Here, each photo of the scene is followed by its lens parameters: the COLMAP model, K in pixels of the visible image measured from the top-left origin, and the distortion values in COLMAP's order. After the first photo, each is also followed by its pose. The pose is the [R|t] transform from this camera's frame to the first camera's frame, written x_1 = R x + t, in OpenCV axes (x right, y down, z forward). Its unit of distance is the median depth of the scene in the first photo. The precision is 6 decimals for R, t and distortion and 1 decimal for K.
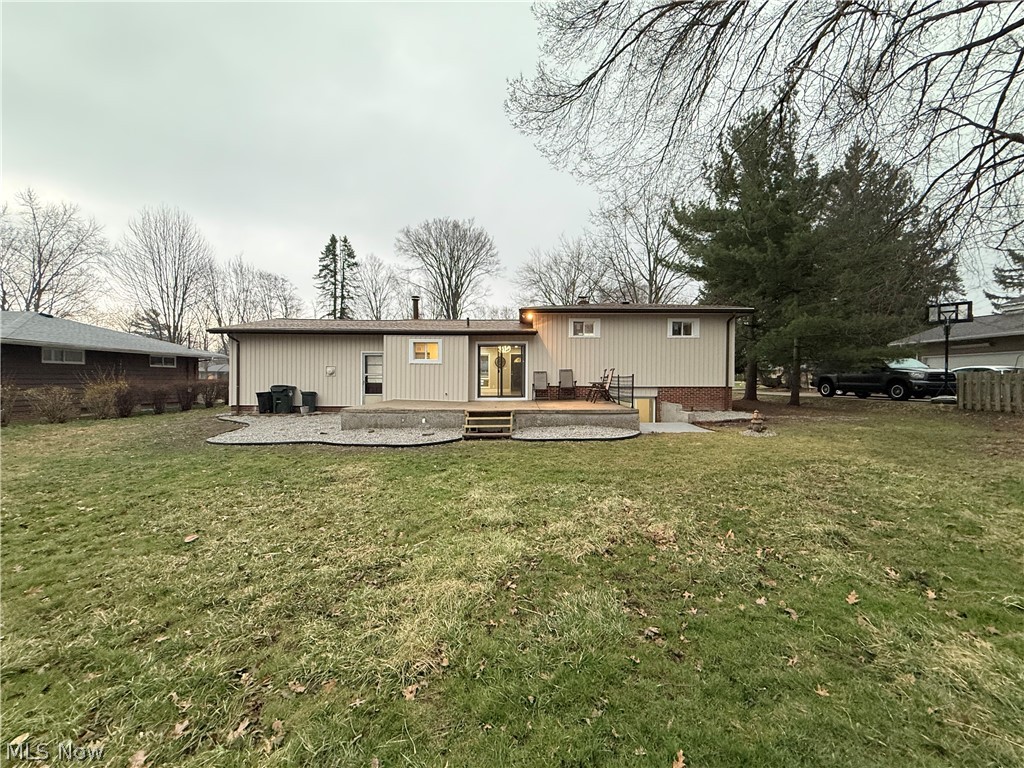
lens RADIAL K [[408.4, 0, 512.5], [0, 408.4, 381.5], [0, 0, 1]] dist [-0.000956, 0.000405]
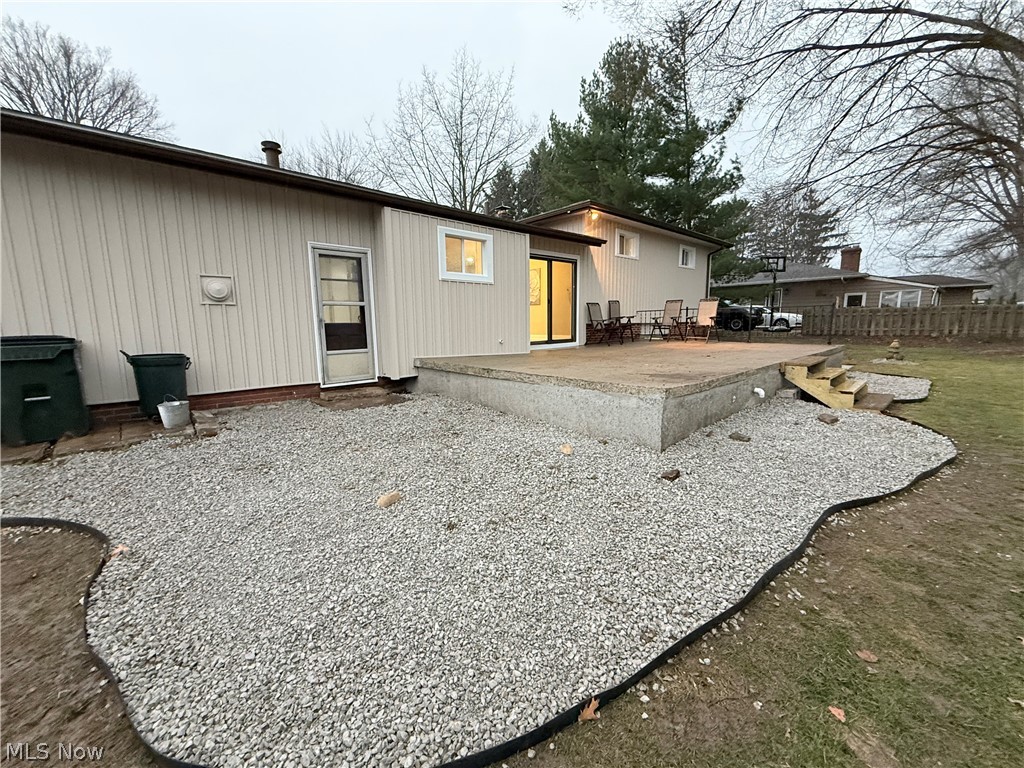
lens RADIAL K [[408.4, 0, 510.4], [0, 408.4, 383.2], [0, 0, 1]] dist [-0.000956, 0.000405]
pose [[0.731802, -0.114272, 0.671869, -0.512206], [0.022103, 0.989304, 0.144187, 0.007668], [-0.681159, -0.090666, 0.726500, 0.580026]]
